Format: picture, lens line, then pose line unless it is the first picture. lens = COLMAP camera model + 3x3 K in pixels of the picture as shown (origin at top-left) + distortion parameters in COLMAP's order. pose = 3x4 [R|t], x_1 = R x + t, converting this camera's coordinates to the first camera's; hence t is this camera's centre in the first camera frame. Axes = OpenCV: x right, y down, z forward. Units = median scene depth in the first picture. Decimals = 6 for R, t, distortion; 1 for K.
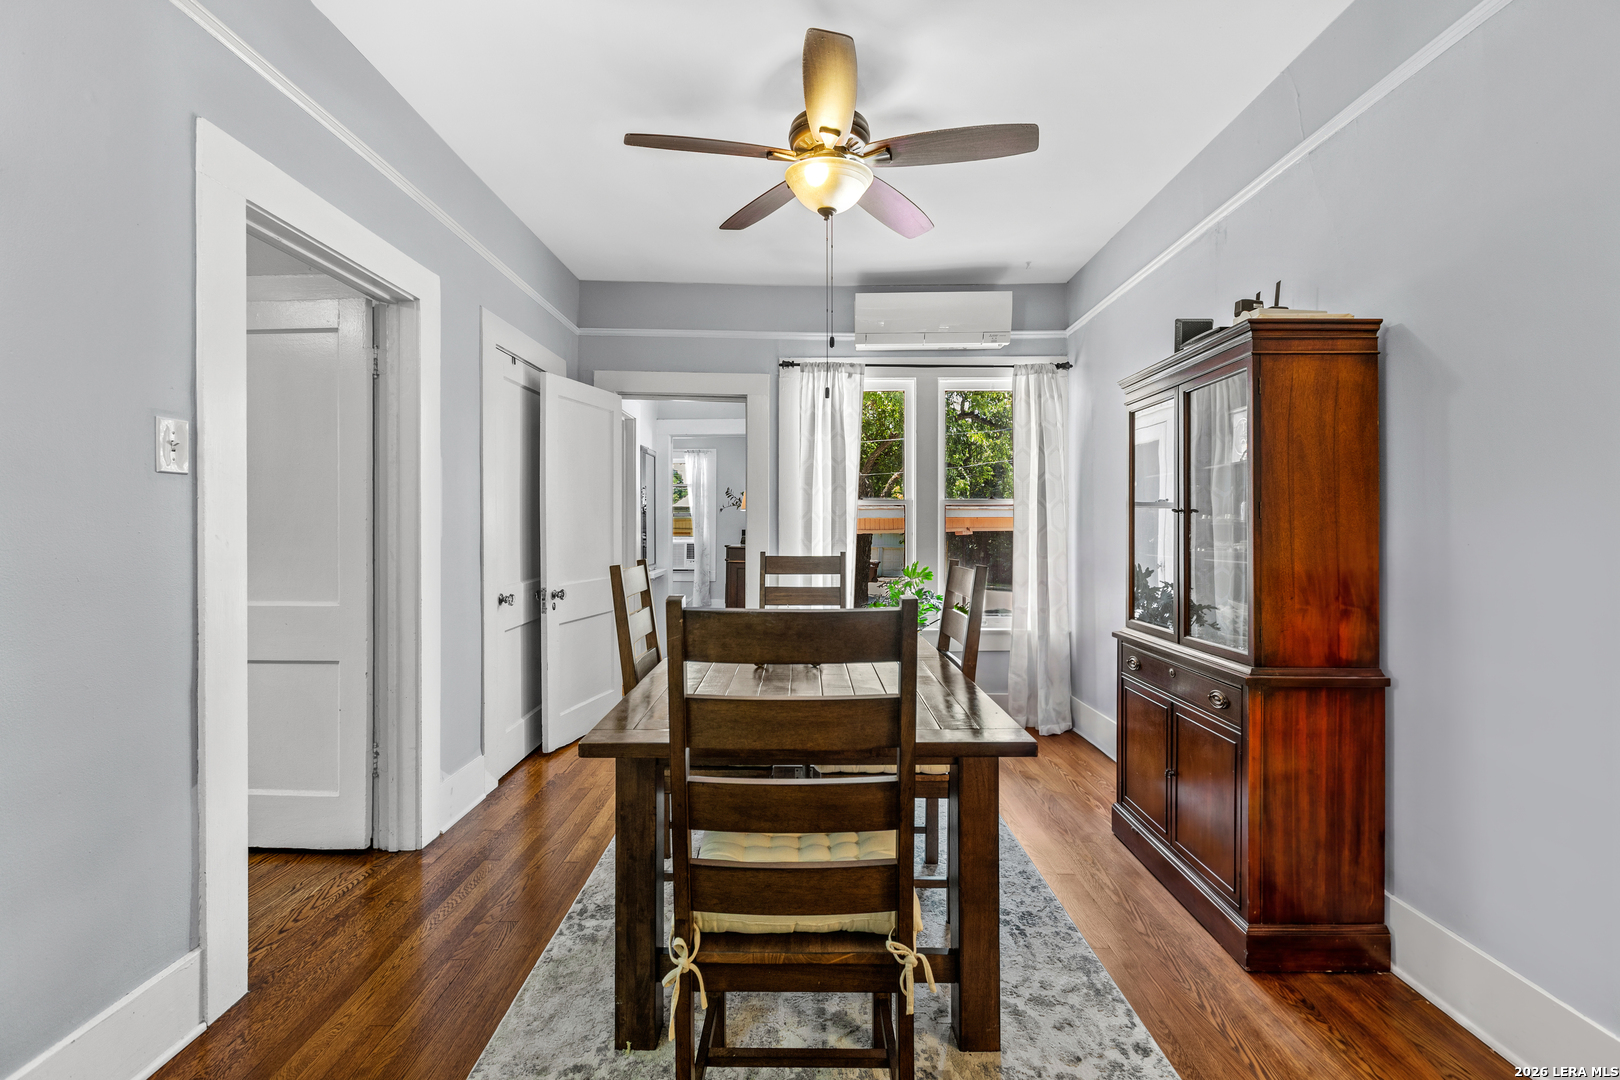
lens RADIAL K [[730.9, 0, 802.0], [0, 730.9, 520.1], [0, 0, 1]] dist [0.011676, -0.000245]
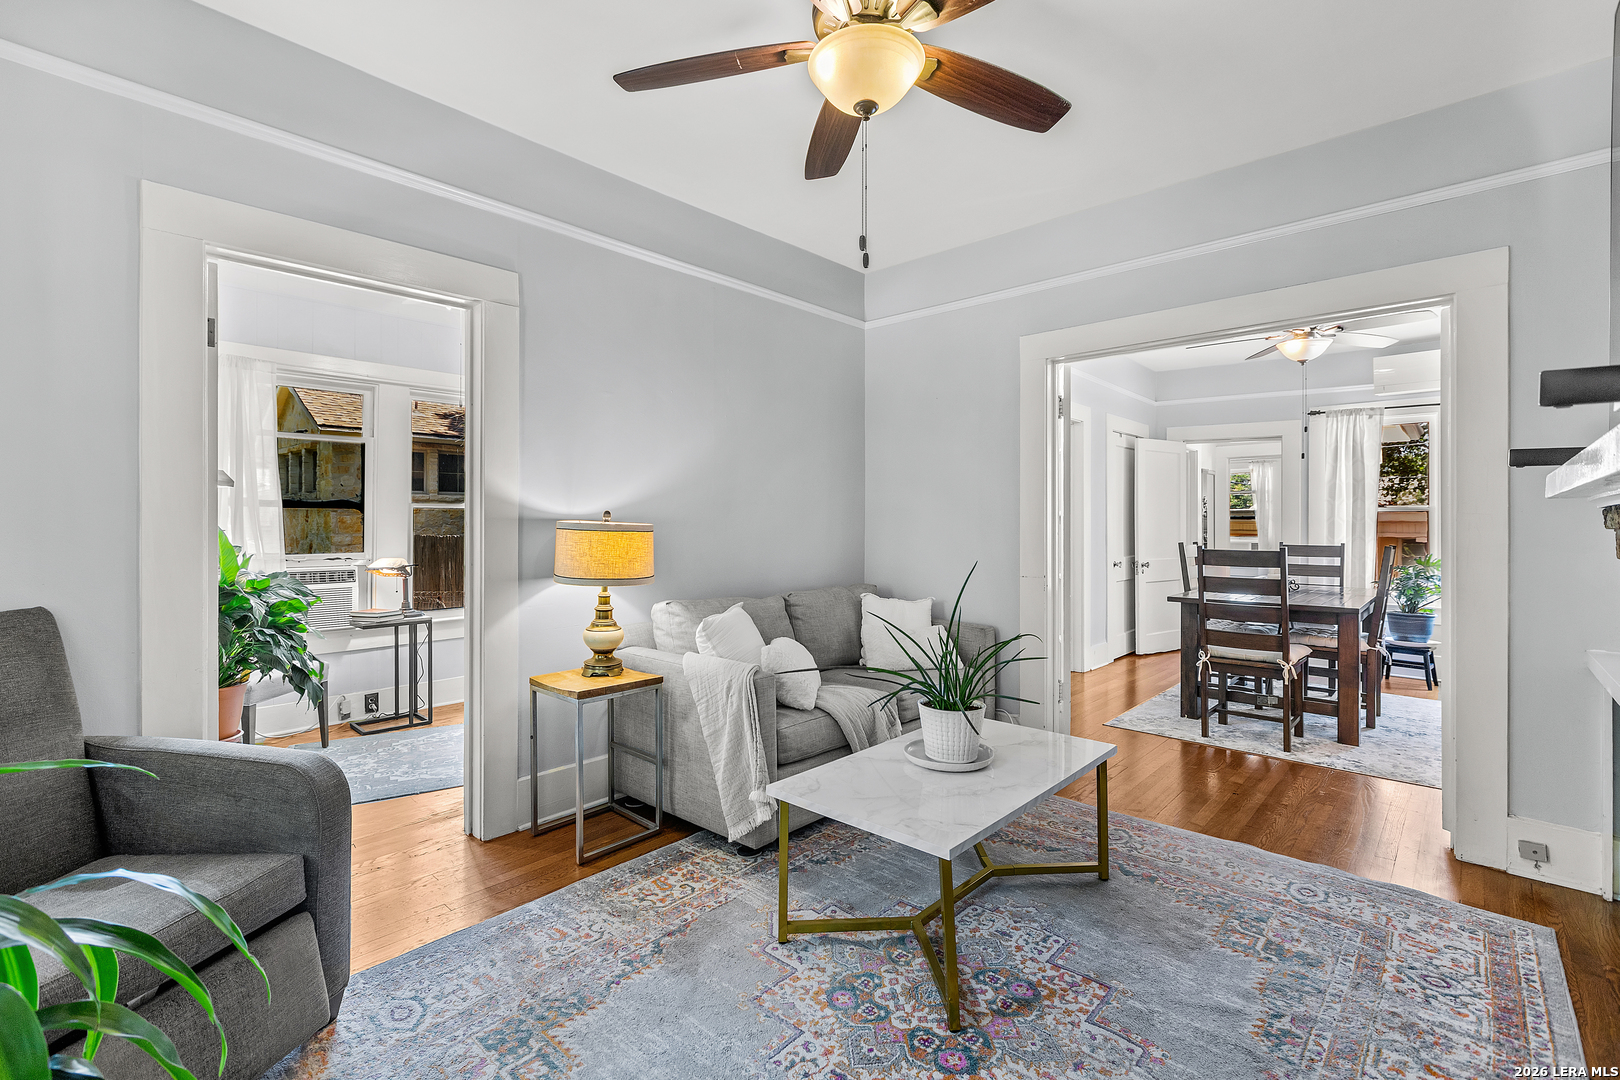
lens RADIAL K [[730.9, 0, 802.0], [0, 730.9, 520.1], [0, 0, 1]] dist [0.011676, -0.000245]
pose [[0.746570, 0.000866, -0.665307, 0.232503], [-0.002727, 0.999995, -0.001758, 0.000066], [0.665302, 0.003127, 0.746568, -0.905956]]
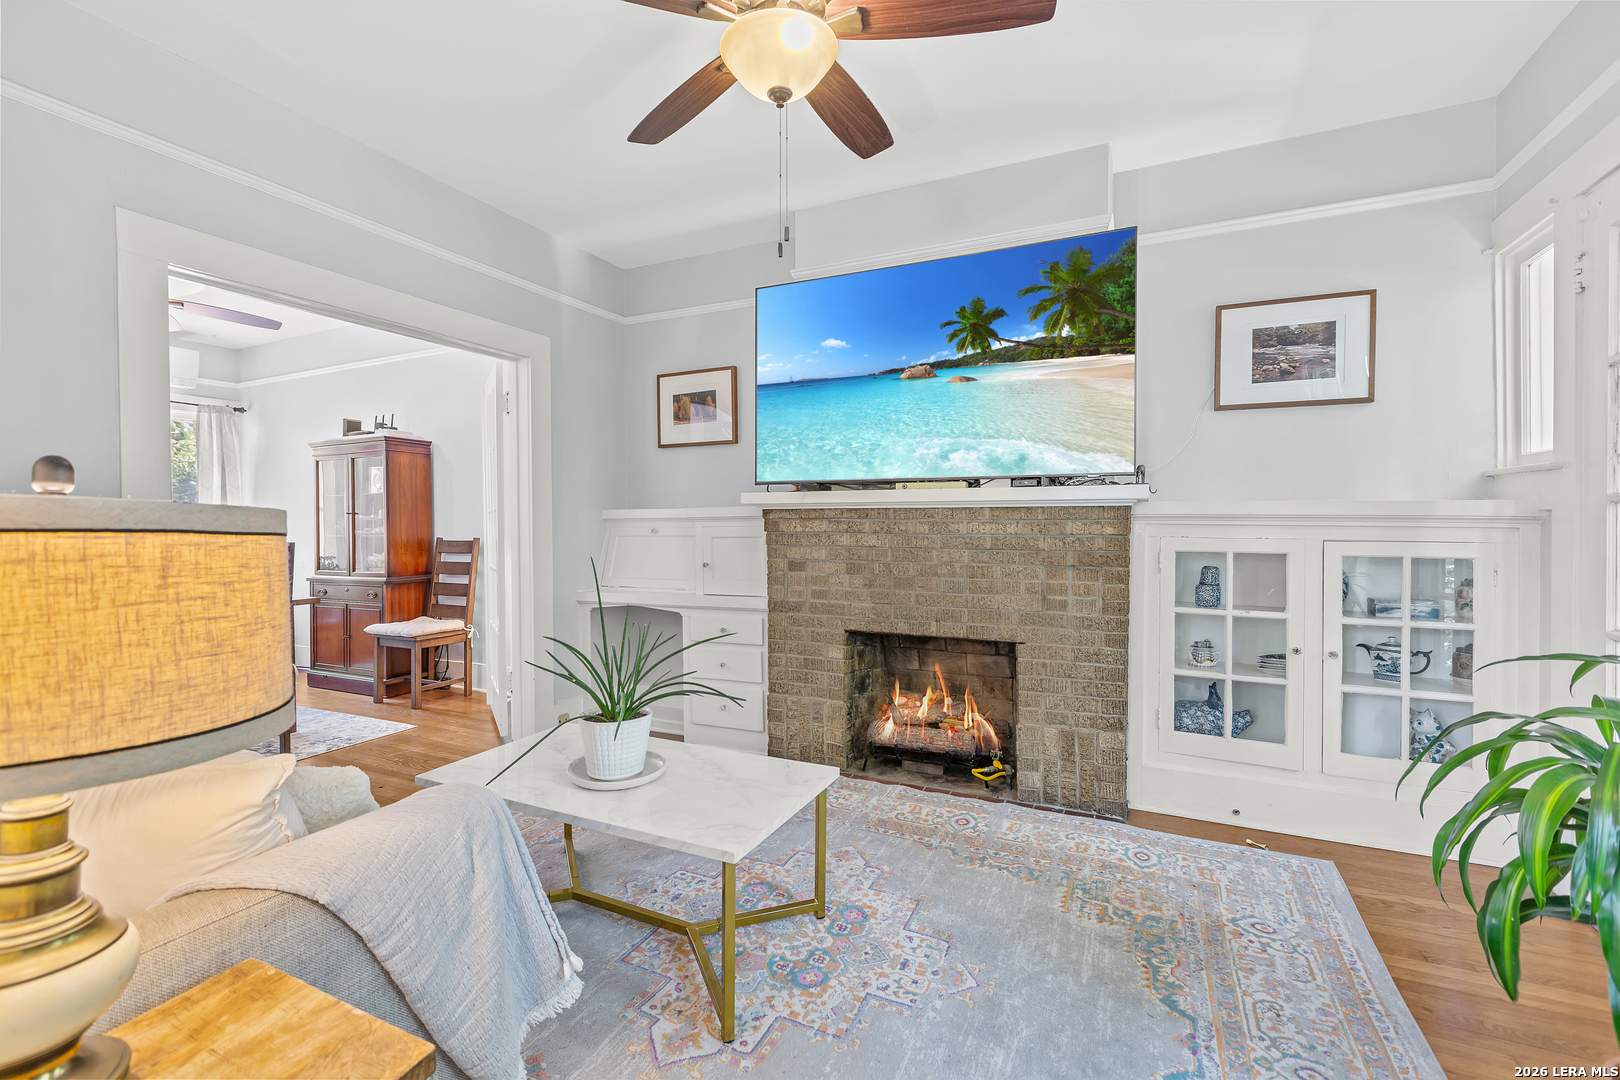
lens RADIAL K [[704.9, 0, 800.1], [0, 704.9, 534.8], [0, 0, 1]] dist [-0.000951, -0.000320]
pose [[0.421599, -0.014596, 0.906665, -0.533478], [-0.003406, 0.999838, 0.017680, 0.006113], [-0.906776, -0.010542, 0.421481, -0.709631]]
